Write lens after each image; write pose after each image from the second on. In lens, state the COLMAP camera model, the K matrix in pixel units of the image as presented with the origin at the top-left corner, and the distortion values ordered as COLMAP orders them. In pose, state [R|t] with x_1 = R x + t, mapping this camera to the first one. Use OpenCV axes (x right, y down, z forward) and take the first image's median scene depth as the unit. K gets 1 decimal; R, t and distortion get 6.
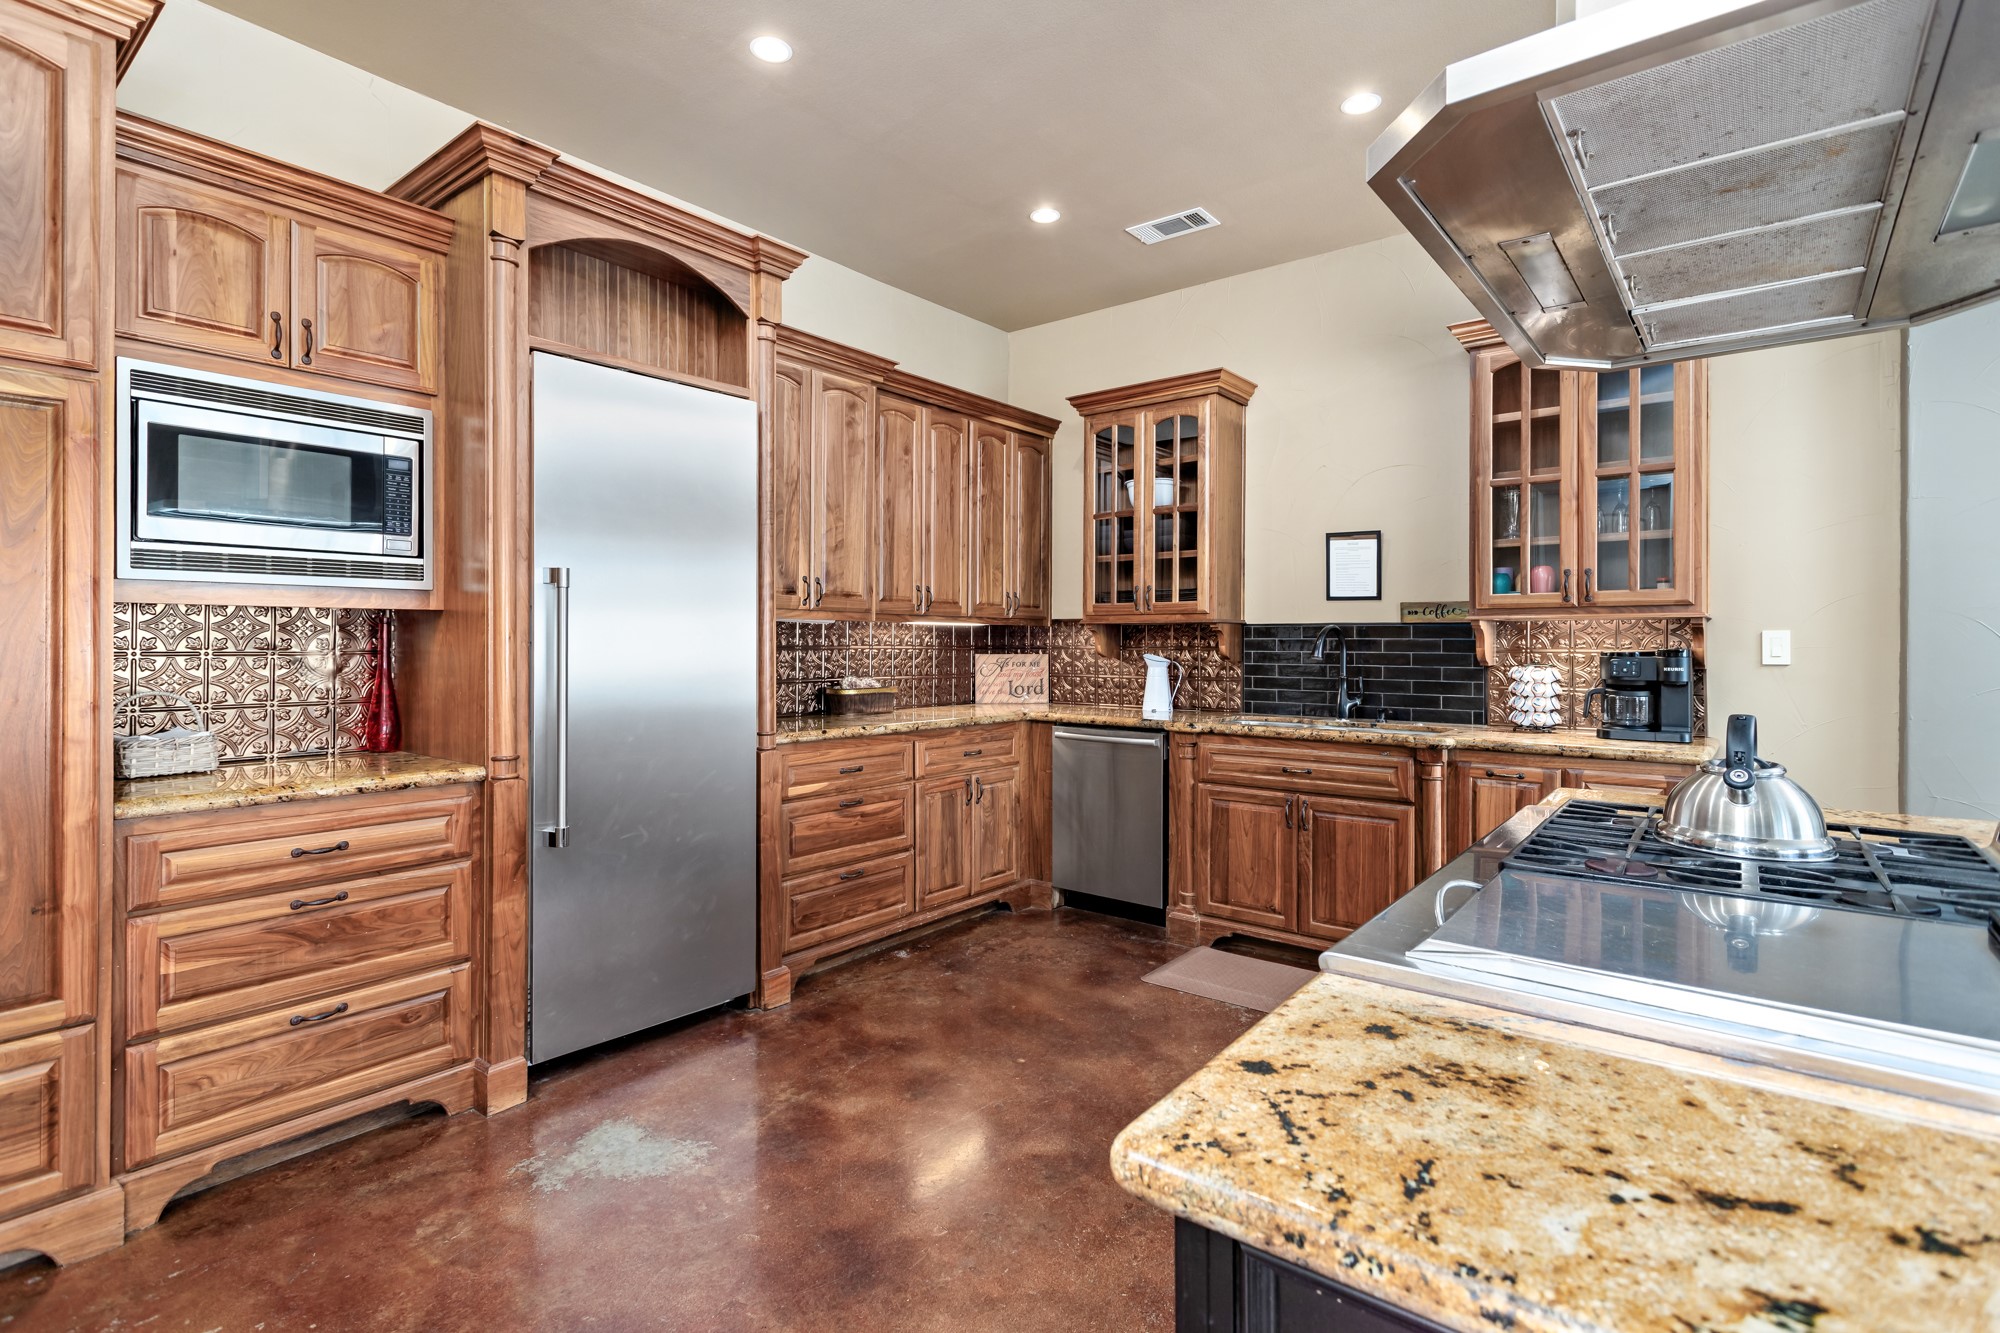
lens RADIAL K [[953.7, 0, 1003.4], [0, 953.7, 634.0], [0, 0, 1]] dist [0.000970, -0.000153]
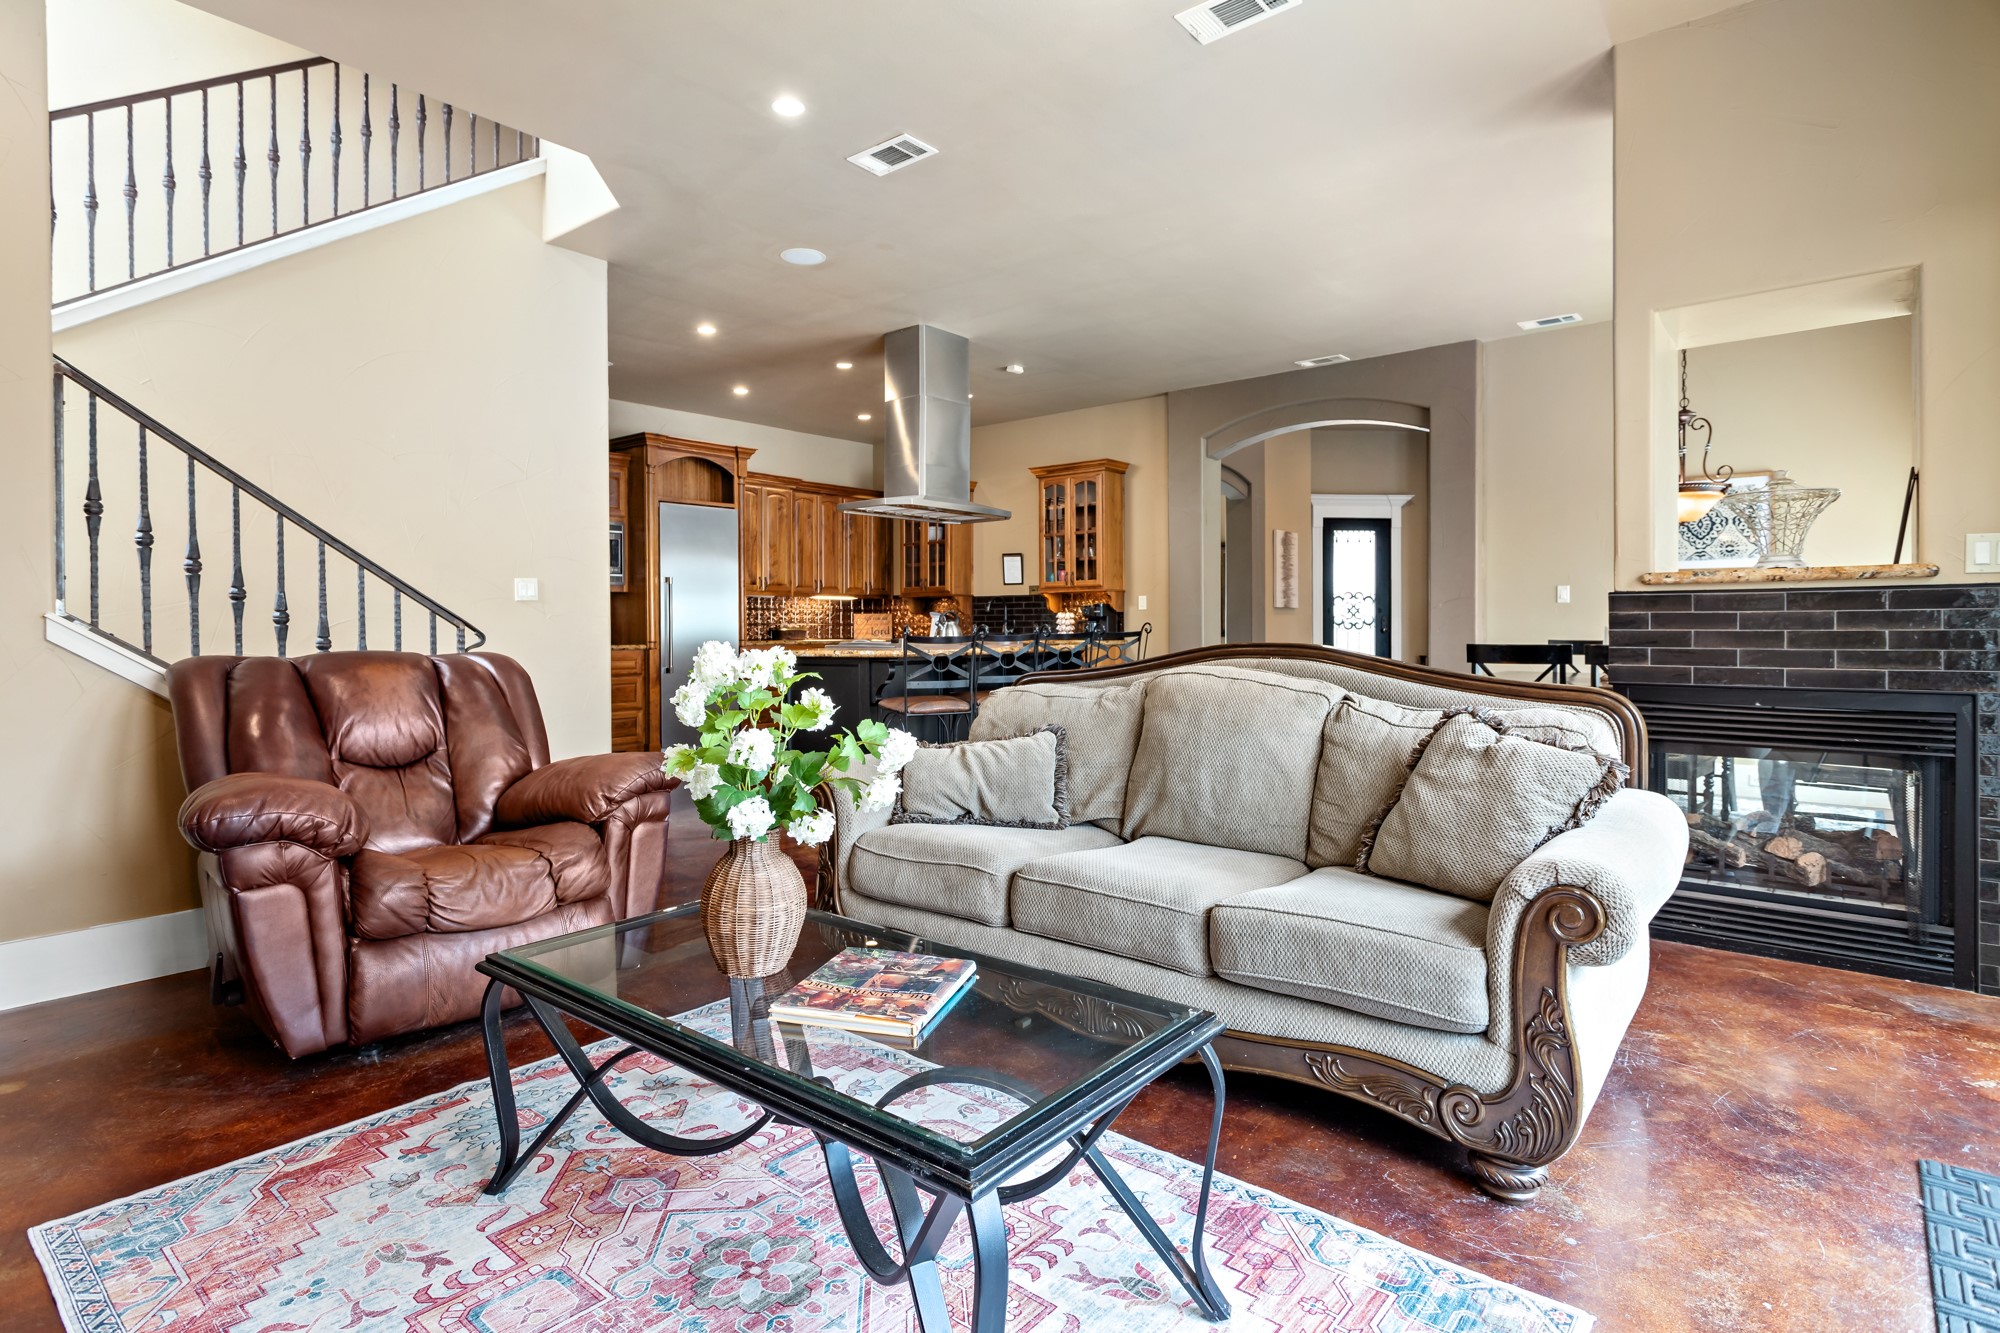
lens RADIAL K [[1025.9, 0, 996.8], [0, 1025.9, 623.6], [0, 0, 1]] dist [0.000318, 0.000004]
pose [[0.999763, -0.007990, -0.020266, 0.551264], [0.008088, 0.999956, 0.004760, 0.060932], [0.020227, -0.004922, 0.999783, -1.959173]]
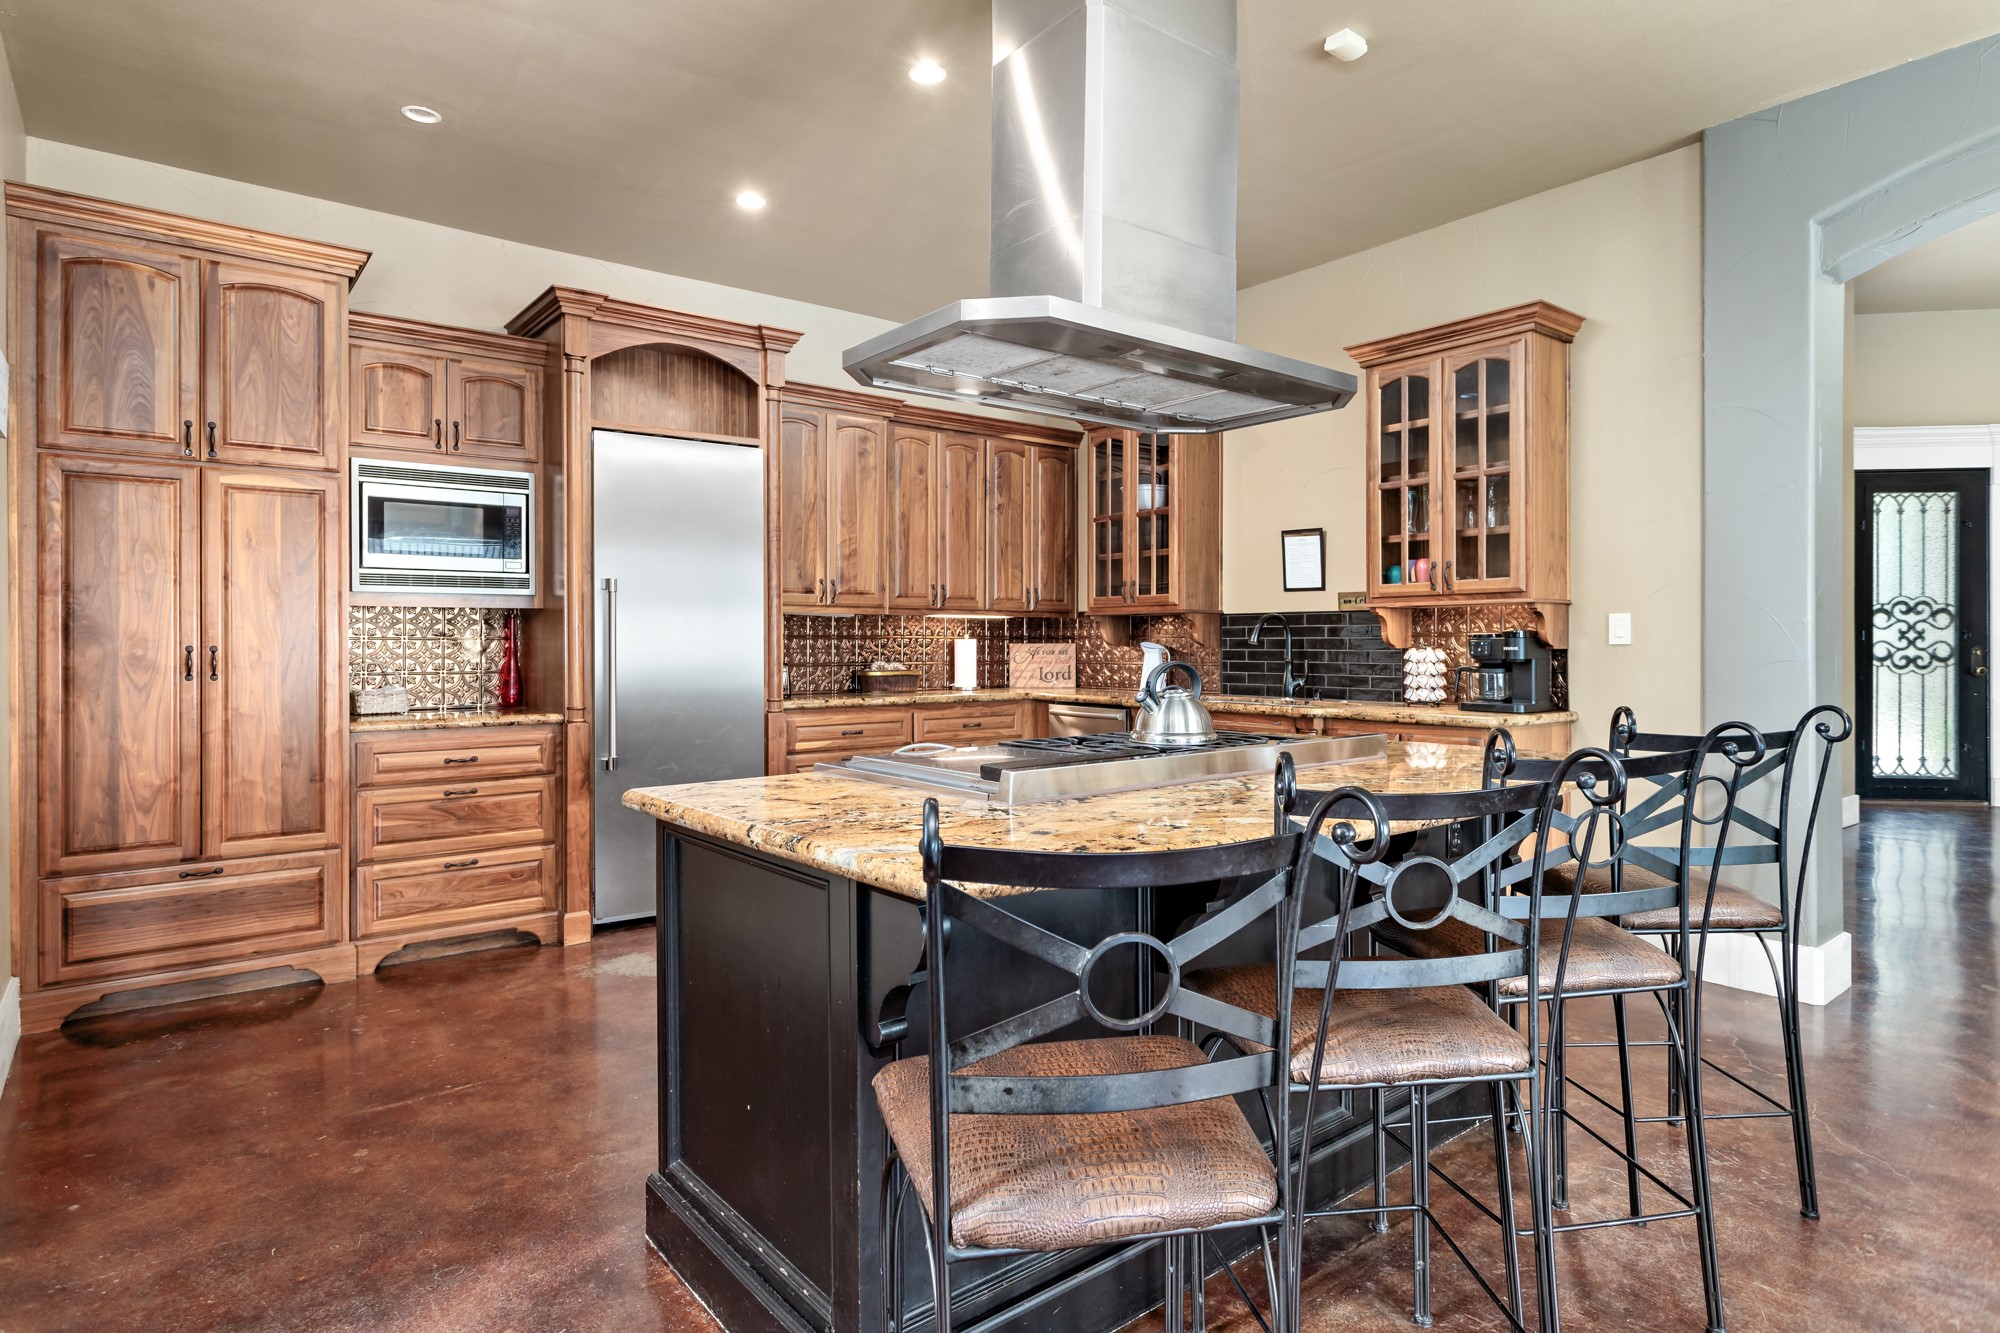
lens RADIAL K [[1081.4, 0, 1000.0], [0, 1081.4, 632.8], [0, 0, 1]] dist [-0.000388, 0.001307]
pose [[0.973956, -0.006207, -0.226652, 0.451479], [0.006243, 0.999980, -0.000560, 0.016608], [0.226651, -0.000870, 0.973976, -0.438031]]
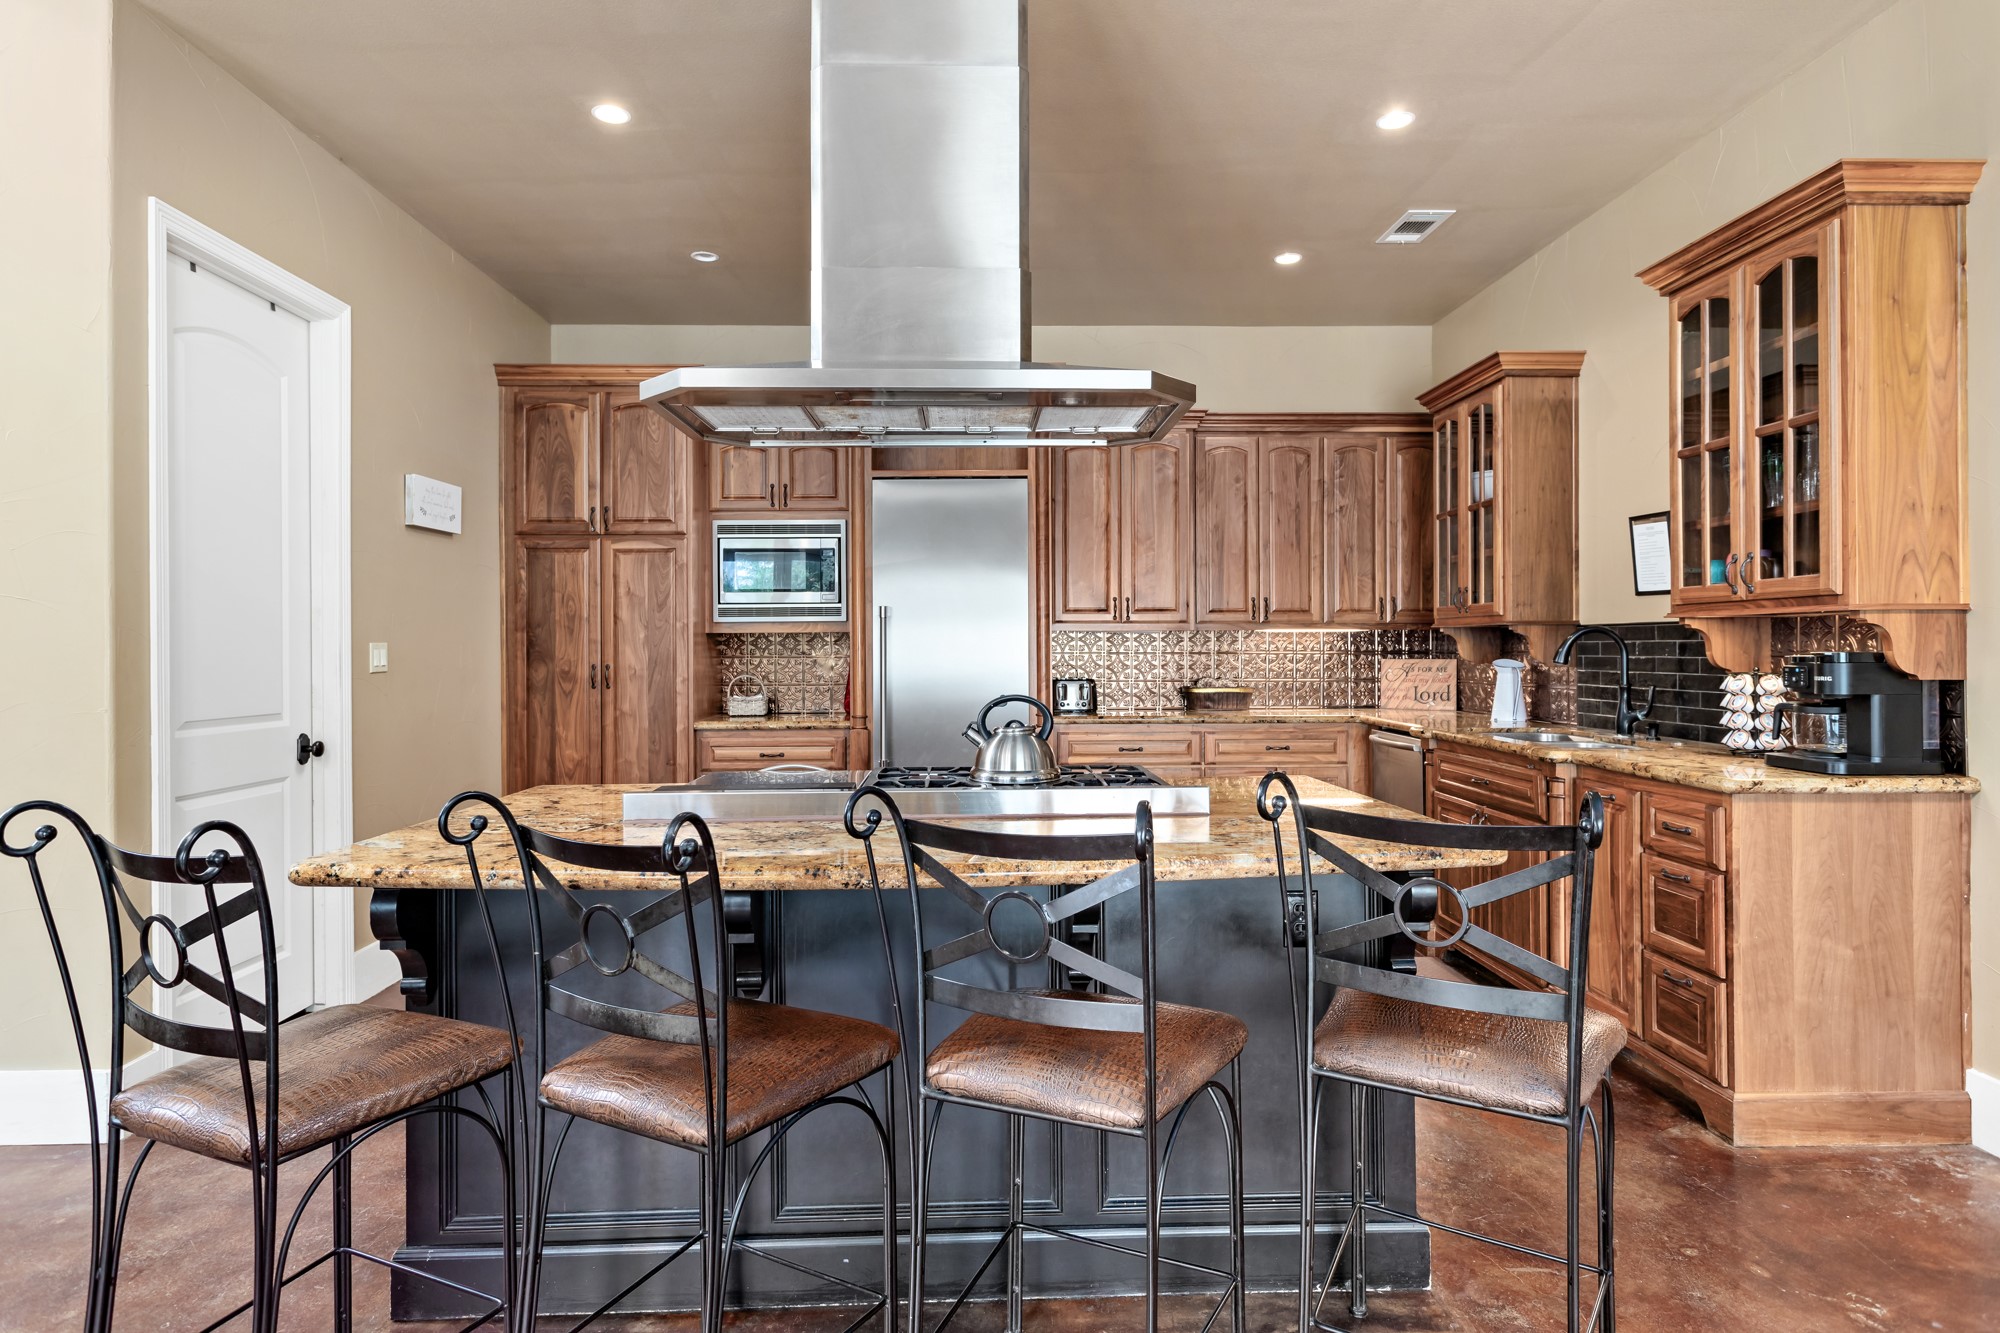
lens RADIAL K [[1081.4, 0, 1000.0], [0, 1081.4, 632.8], [0, 0, 1]] dist [-0.000388, 0.001307]
pose [[0.649707, -0.016163, -0.760013, 1.049400], [0.012877, 0.999864, -0.010255, -0.000010], [0.760076, -0.003124, 0.649827, -0.083178]]
